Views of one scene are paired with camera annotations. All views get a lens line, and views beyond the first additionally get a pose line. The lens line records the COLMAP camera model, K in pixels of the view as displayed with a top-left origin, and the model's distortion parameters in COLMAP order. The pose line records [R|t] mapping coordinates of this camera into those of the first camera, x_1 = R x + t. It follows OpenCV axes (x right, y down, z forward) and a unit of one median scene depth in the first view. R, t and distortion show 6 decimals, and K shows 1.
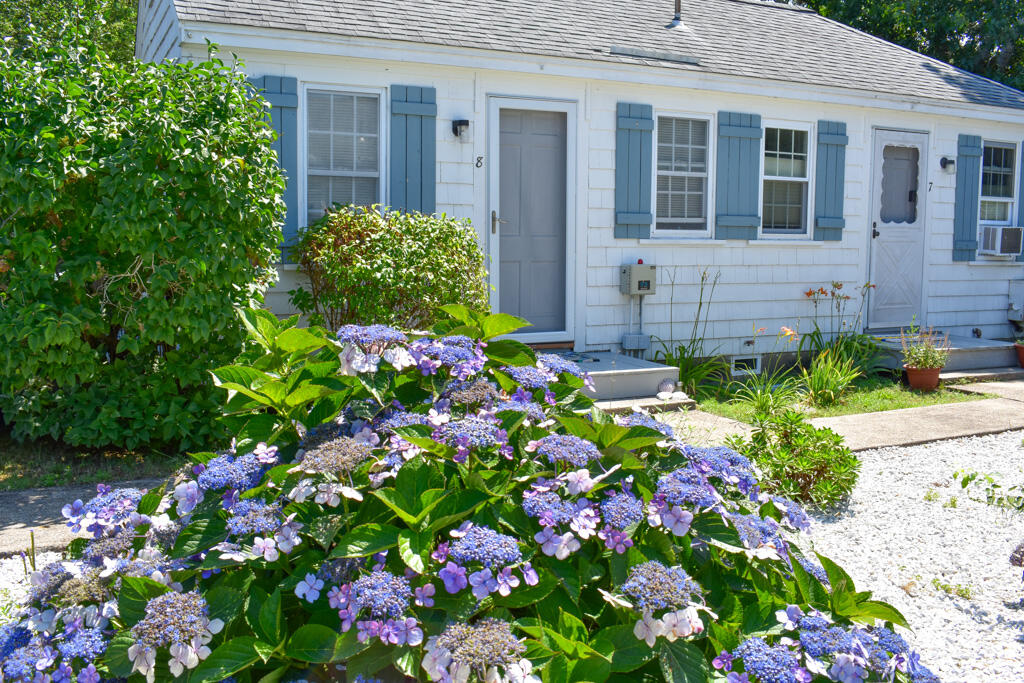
lens RADIAL K [[940.3, 0, 509.5], [0, 940.3, 337.3], [0, 0, 1]] dist [-0.075022, 0.000000]
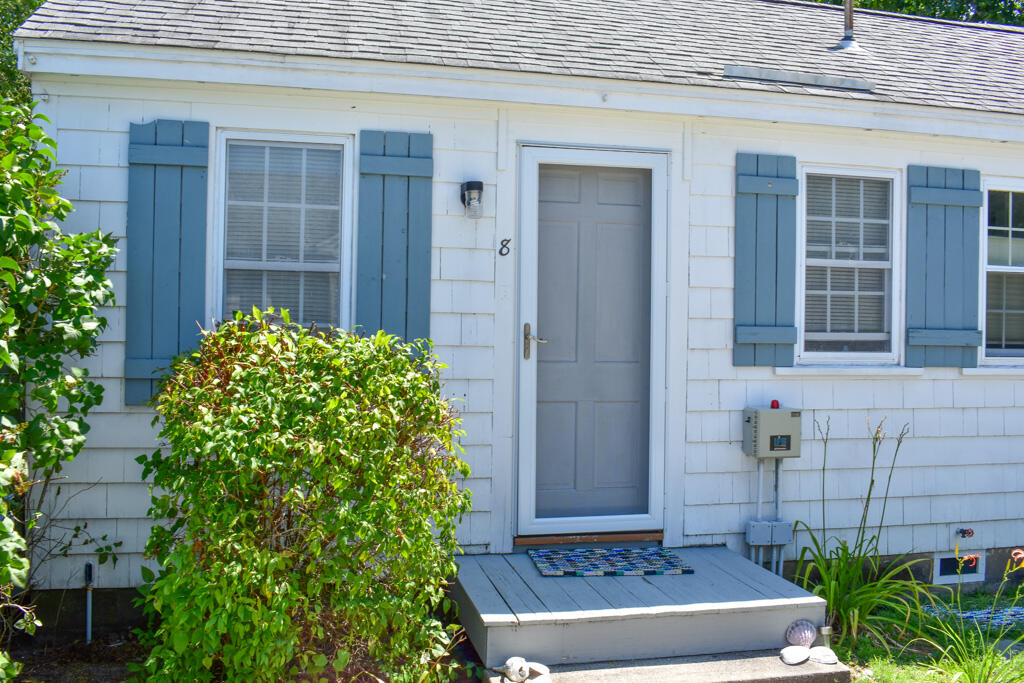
lens RADIAL K [[940.3, 0, 519.2], [0, 940.3, 343.1], [0, 0, 1]] dist [-0.075022, 0.000000]
pose [[0.975802, 0.008667, -0.218484, 0.109151], [-0.029828, 0.995150, -0.093742, -0.057858], [0.216612, 0.097990, 0.971328, 0.359733]]
